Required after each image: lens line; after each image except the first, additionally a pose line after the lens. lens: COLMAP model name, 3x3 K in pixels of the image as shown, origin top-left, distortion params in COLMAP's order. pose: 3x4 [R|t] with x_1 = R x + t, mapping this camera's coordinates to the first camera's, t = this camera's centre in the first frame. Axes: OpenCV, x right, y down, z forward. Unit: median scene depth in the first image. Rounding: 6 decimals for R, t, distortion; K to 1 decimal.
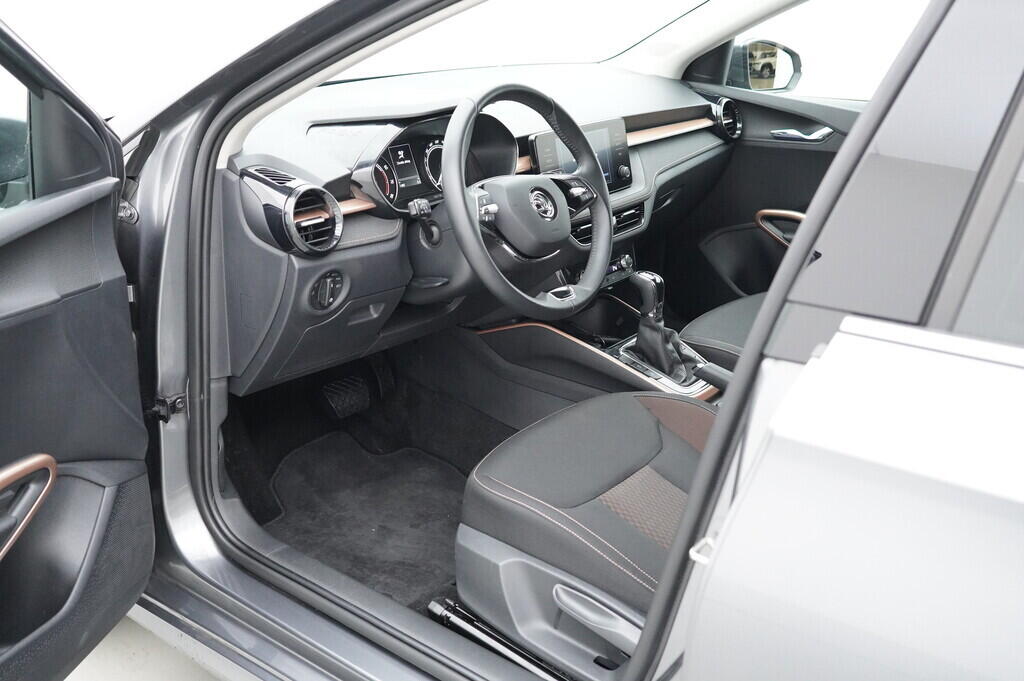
lens RADIAL K [[1041.7, 0, 501.7], [0, 1041.7, 339.3], [0, 0, 1]] dist [0.004867, -0.001517]
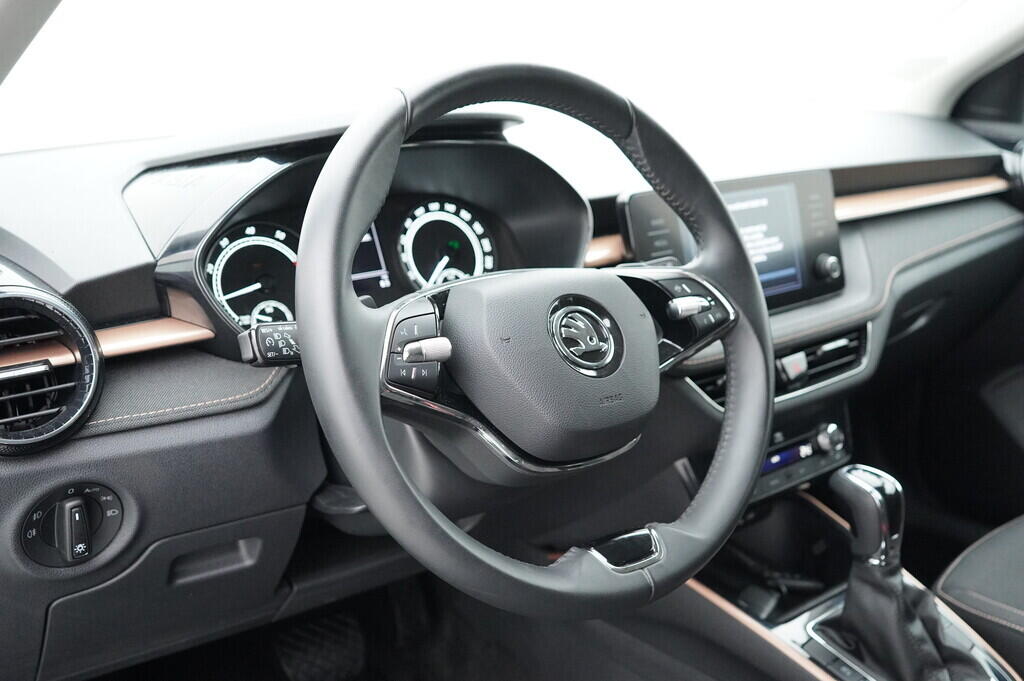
lens RADIAL K [[1051.7, 0, 512.0], [0, 1051.7, 340.5], [0, 0, 1]] dist [0.009154, -0.011843]
pose [[0.972948, 0.017297, -0.230375, 0.098267], [-0.039752, 0.994855, -0.093188, -0.078011], [0.227578, 0.099825, 0.968630, 0.519814]]
